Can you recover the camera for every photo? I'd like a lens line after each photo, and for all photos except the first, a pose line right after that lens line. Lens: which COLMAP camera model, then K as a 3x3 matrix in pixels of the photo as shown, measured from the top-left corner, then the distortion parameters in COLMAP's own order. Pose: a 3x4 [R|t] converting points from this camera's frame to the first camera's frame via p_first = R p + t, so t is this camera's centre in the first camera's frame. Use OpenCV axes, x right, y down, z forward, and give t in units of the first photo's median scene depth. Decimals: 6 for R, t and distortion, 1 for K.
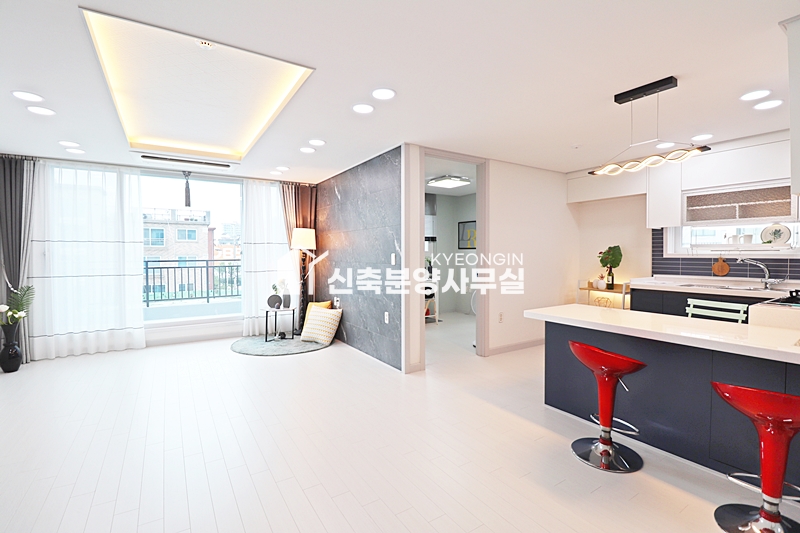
lens RADIAL K [[370.4, 0, 400.5], [0, 370.4, 260.1], [0, 0, 1]] dist [-0.021609, -0.000644]
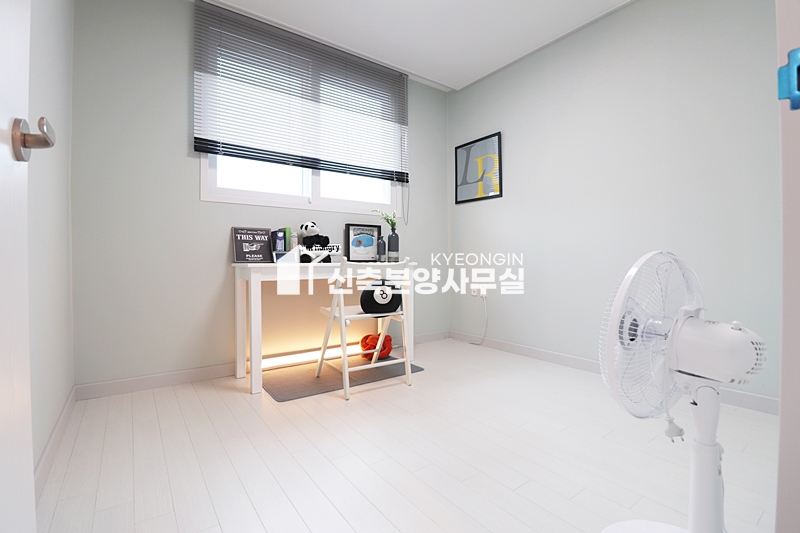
lens RADIAL K [[370.4, 0, 399.2], [0, 370.4, 265.8], [0, 0, 1]] dist [-0.021609, -0.000644]
pose [[0.997323, 0.006277, 0.072849, 0.054072], [-0.005375, 0.999907, -0.012573, 0.056223], [-0.072922, 0.012148, 0.997264, 0.559027]]
